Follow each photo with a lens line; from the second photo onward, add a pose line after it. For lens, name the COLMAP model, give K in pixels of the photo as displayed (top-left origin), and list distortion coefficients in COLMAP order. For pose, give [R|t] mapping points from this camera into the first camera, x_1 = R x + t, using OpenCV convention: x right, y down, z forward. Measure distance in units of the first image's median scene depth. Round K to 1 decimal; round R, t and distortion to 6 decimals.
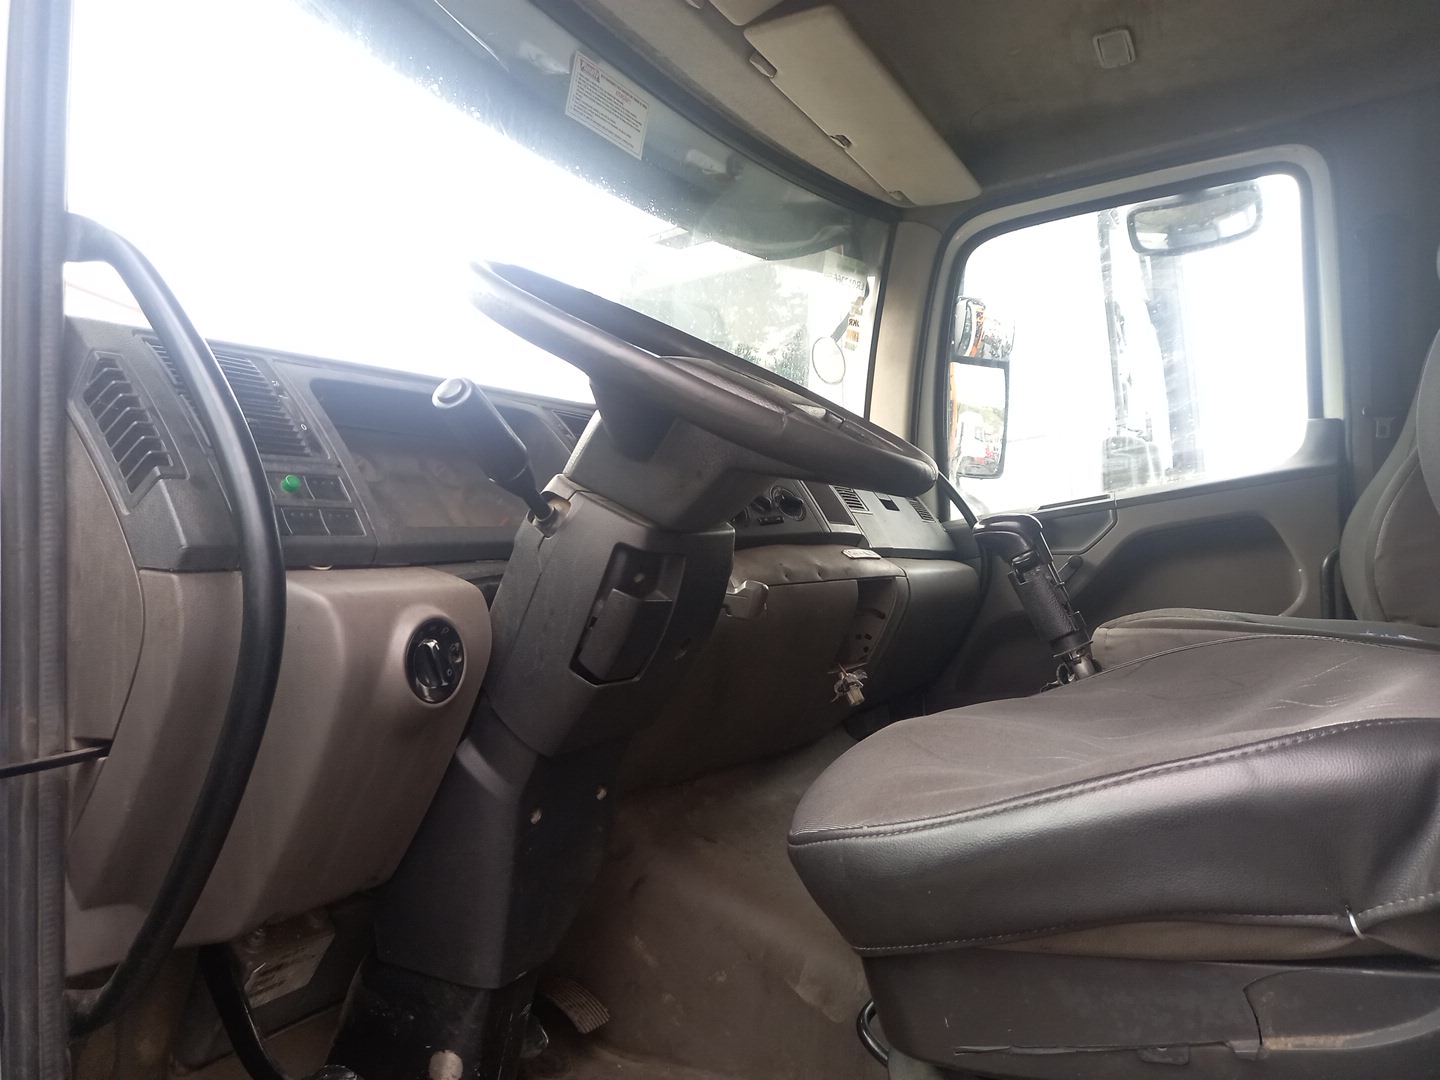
lens RADIAL K [[1047.6, 0, 731.0], [0, 1047.6, 533.4], [0, 0, 1]] dist [0.061154, -0.074027]
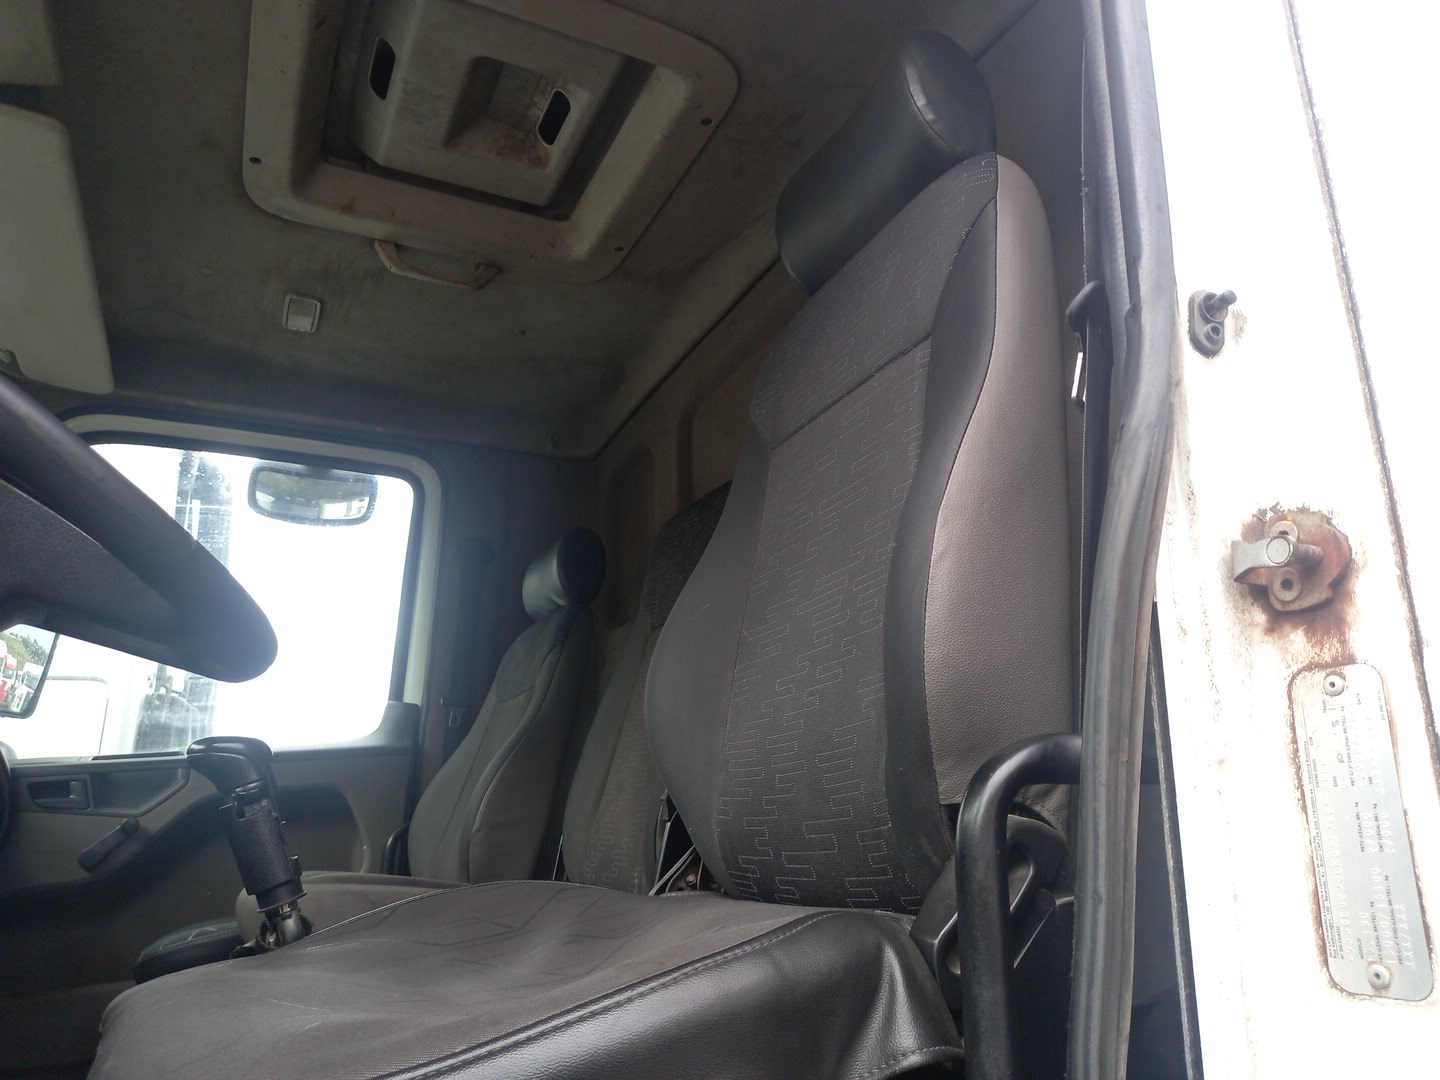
lens RADIAL K [[1047.6, 0, 731.0], [0, 1047.6, 533.4], [0, 0, 1]] dist [0.061154, -0.074027]
pose [[0.602106, 0.277814, 0.748524, -0.098387], [-0.064974, 0.951451, -0.300866, 0.031208], [-0.795768, 0.132518, 0.590925, 0.080320]]
